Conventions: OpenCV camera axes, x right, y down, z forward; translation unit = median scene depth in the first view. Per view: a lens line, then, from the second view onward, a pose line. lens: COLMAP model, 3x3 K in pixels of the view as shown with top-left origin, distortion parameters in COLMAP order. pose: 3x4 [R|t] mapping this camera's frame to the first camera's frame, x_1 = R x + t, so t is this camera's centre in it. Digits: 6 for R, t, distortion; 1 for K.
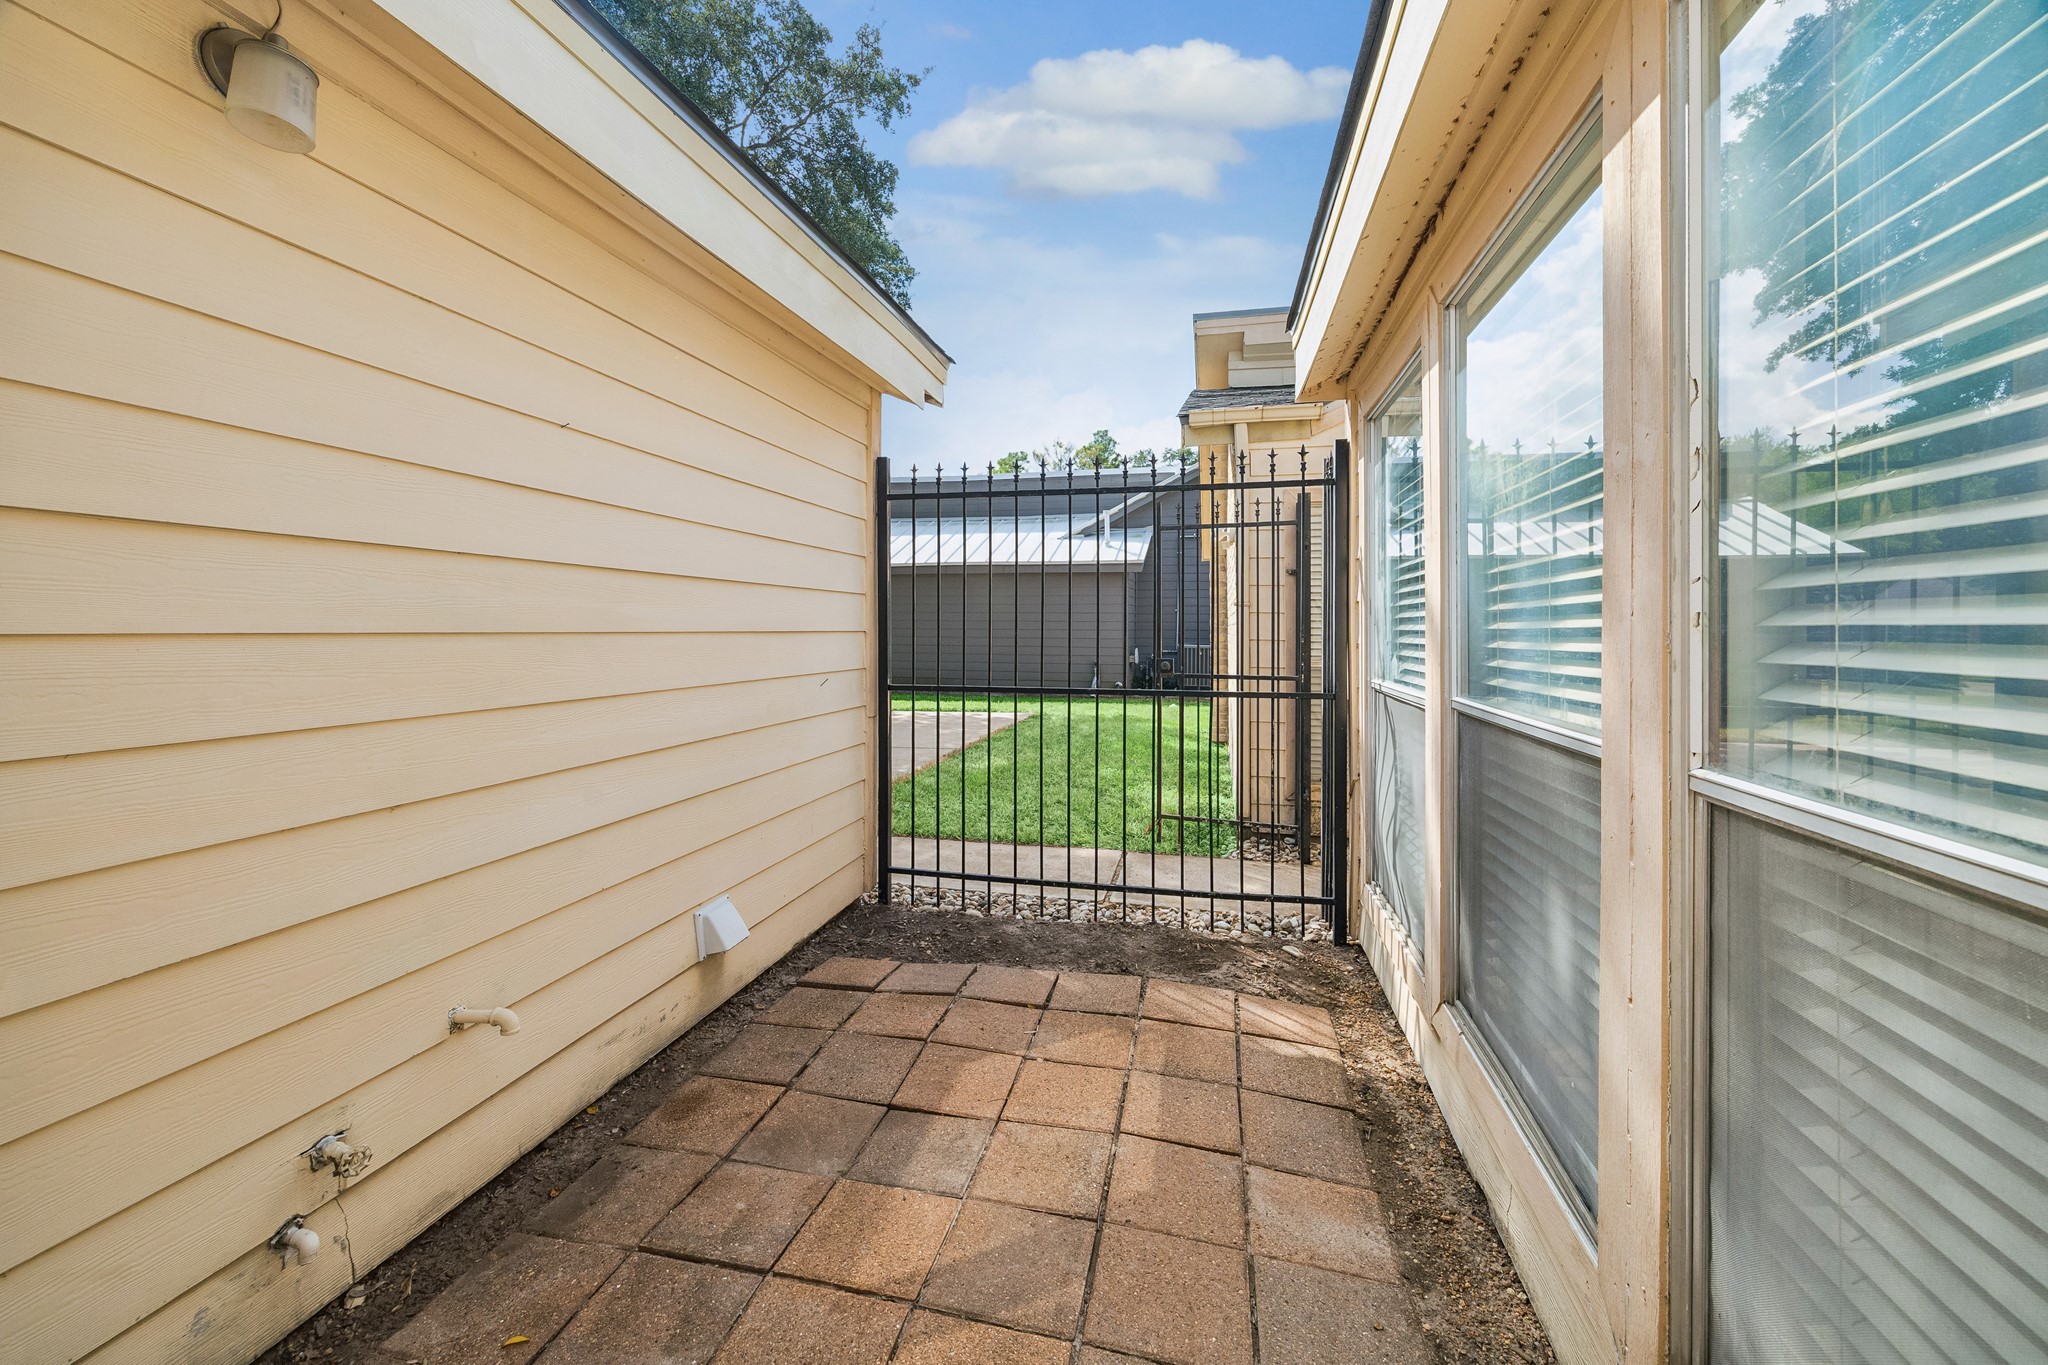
lens RADIAL K [[809.1, 0, 1014.8], [0, 809.1, 653.8], [0, 0, 1]] dist [0.000679, 0.000095]
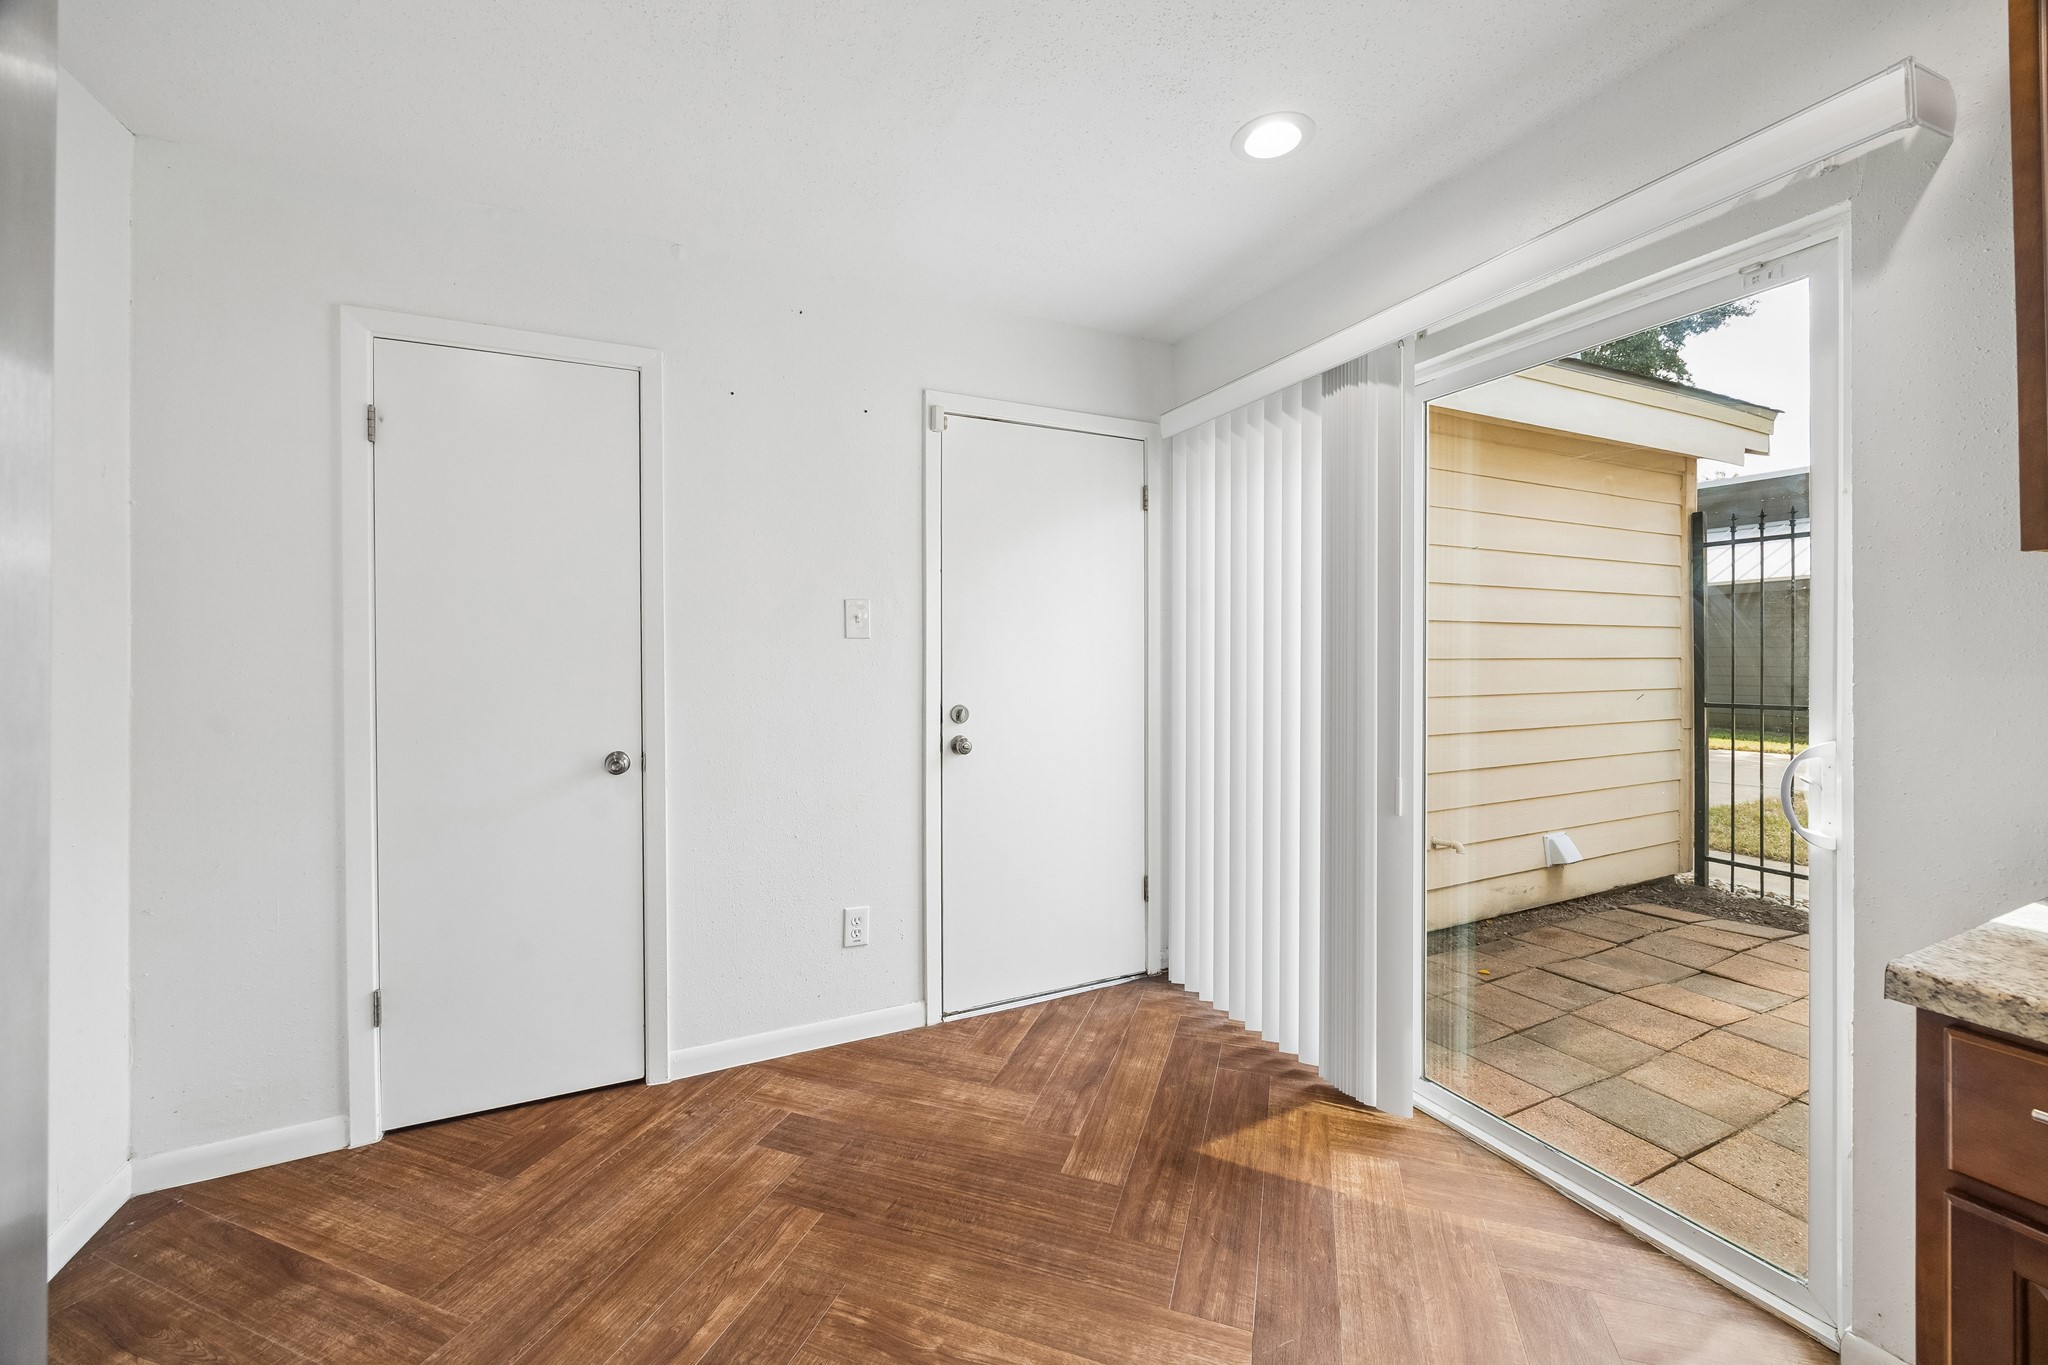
lens RADIAL K [[809.1, 0, 1014.8], [0, 809.1, 653.8], [0, 0, 1]] dist [0.000679, 0.000095]
pose [[0.649516, -0.002191, -0.760344, 0.135634], [-0.029502, 0.999170, -0.028082, 0.038566], [0.759775, 0.040671, 0.648913, -0.818087]]
